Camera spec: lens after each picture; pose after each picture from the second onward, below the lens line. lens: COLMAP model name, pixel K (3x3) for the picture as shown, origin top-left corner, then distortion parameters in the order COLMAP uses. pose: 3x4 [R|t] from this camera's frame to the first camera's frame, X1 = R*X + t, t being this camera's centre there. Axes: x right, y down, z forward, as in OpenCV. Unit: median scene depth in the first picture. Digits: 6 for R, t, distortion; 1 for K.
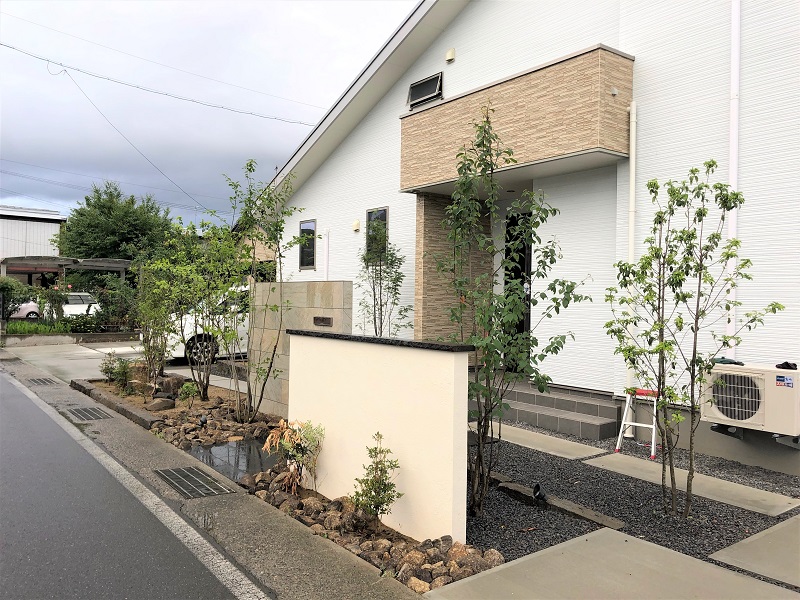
lens RADIAL K [[652.1, 0, 402.0], [0, 652.1, 278.4], [0, 0, 1]] dist [0.046405, -0.044863]
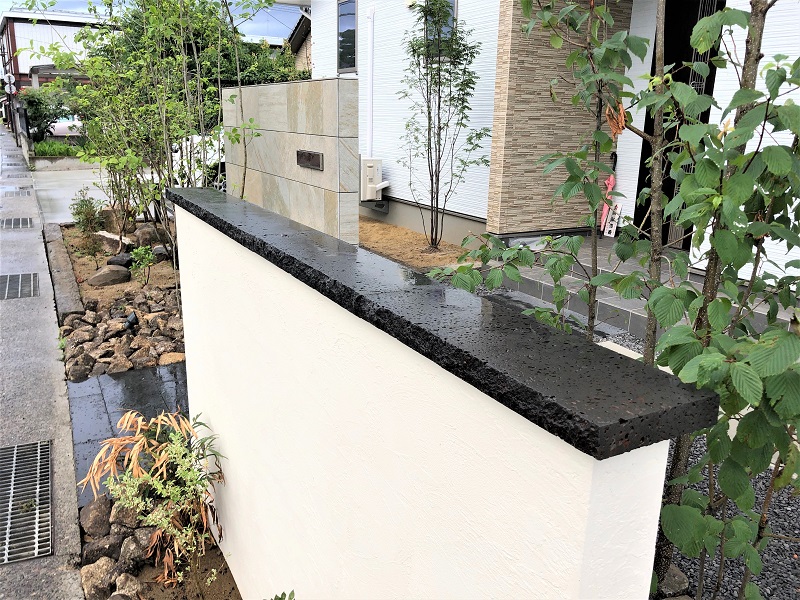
lens RADIAL K [[652.1, 0, 395.8], [0, 652.1, 294.5], [0, 0, 1]] dist [0.046405, -0.044863]
pose [[0.988835, 0.041438, -0.143136, 0.023259], [0.002076, 0.956632, 0.291293, 0.011244], [0.148999, -0.288338, 0.945865, 0.355662]]
